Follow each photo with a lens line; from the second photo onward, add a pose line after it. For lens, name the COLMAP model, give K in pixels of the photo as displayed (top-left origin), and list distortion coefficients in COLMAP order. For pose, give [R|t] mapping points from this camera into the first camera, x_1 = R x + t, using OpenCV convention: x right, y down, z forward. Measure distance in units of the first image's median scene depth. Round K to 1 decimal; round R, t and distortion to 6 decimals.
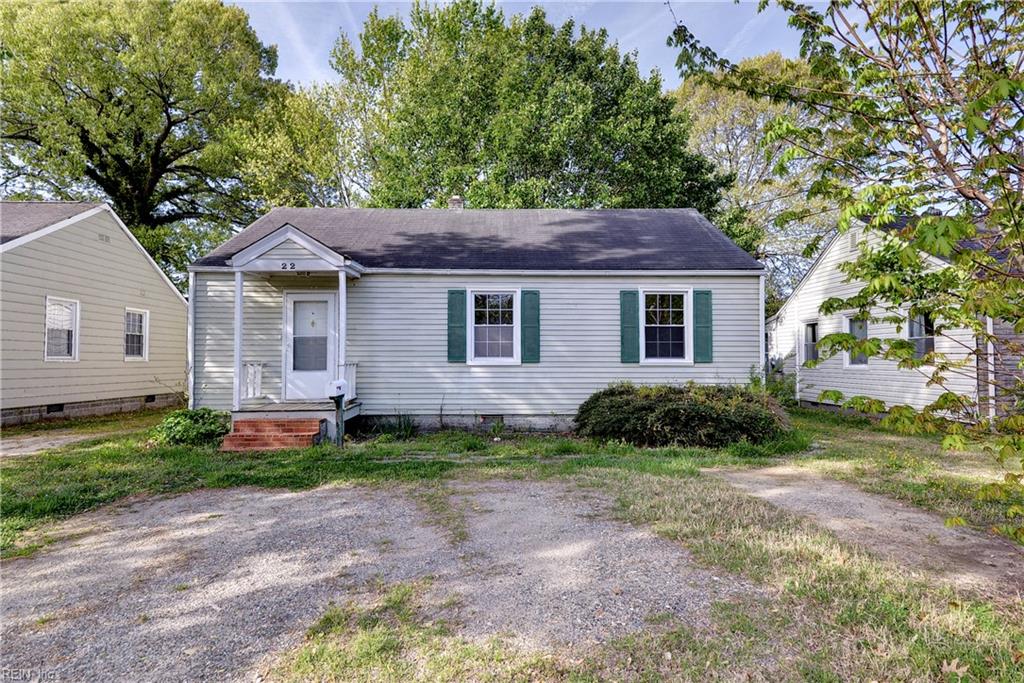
lens RADIAL K [[533.7, 0, 515.9], [0, 533.7, 344.3], [0, 0, 1]] dist [0.002317, -0.000863]
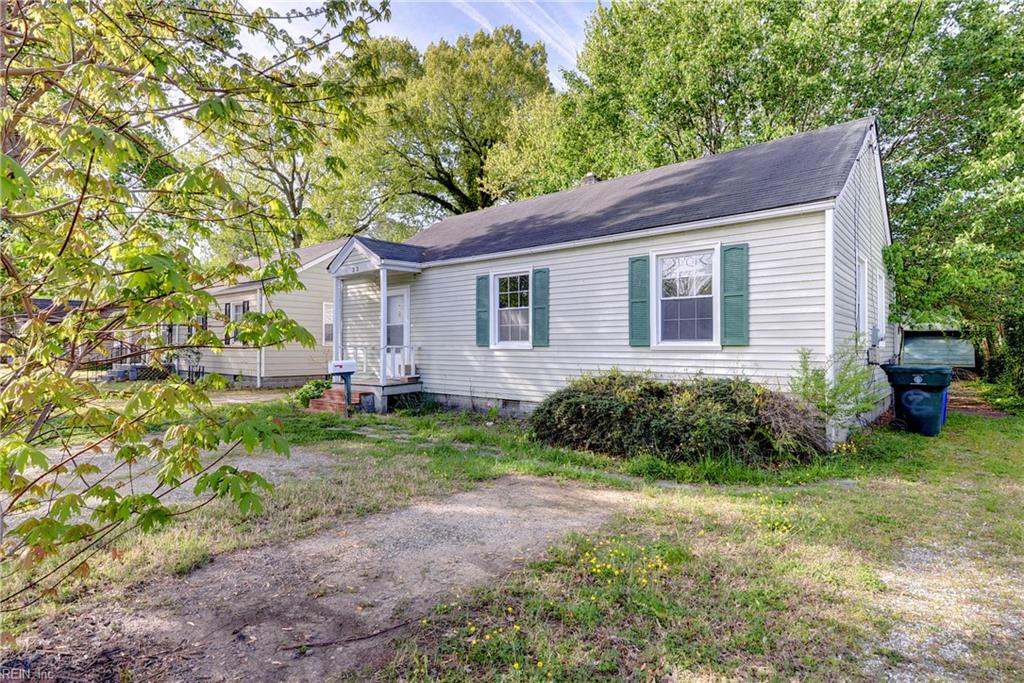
lens RADIAL K [[533.7, 0, 513.1], [0, 533.7, 337.2], [0, 0, 1]] dist [0.002317, -0.000863]
pose [[0.740789, -0.011311, -0.671642, 0.614322], [0.016760, 0.999858, 0.001648, 0.015813], [0.671528, -0.012477, 0.740874, 0.280705]]
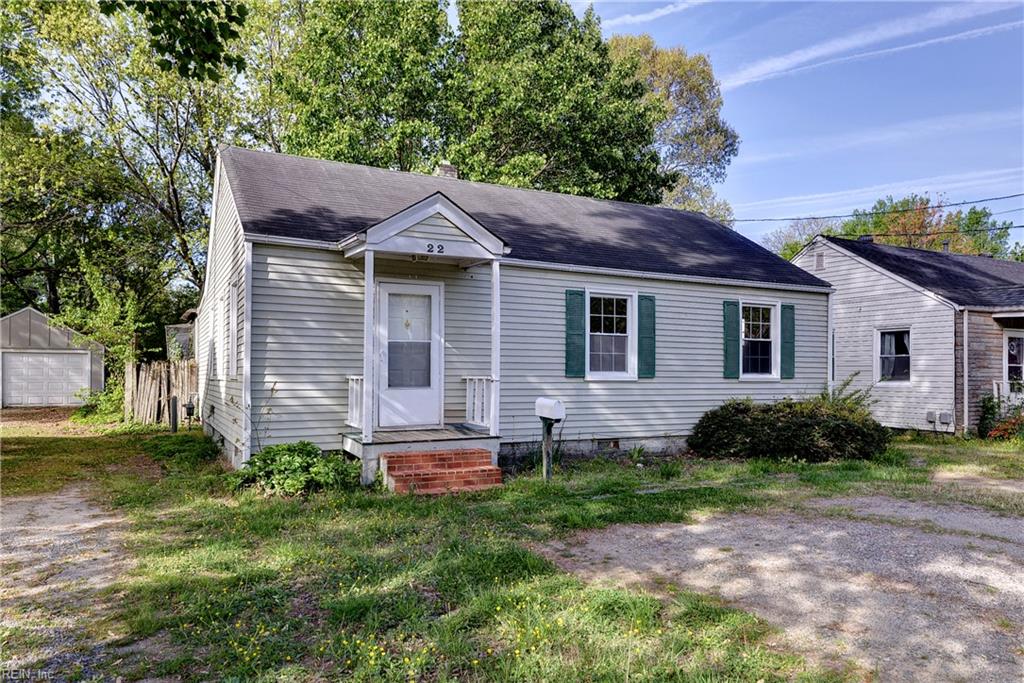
lens RADIAL K [[714.0, 0, 512.9], [0, 714.0, 372.9], [0, 0, 1]] dist [0.002807, 0.005482]
pose [[0.901815, 0.006801, 0.432068, -0.677529], [-0.021283, 0.999362, 0.028692, -0.003035], [-0.431597, -0.035071, 0.901384, 0.035919]]
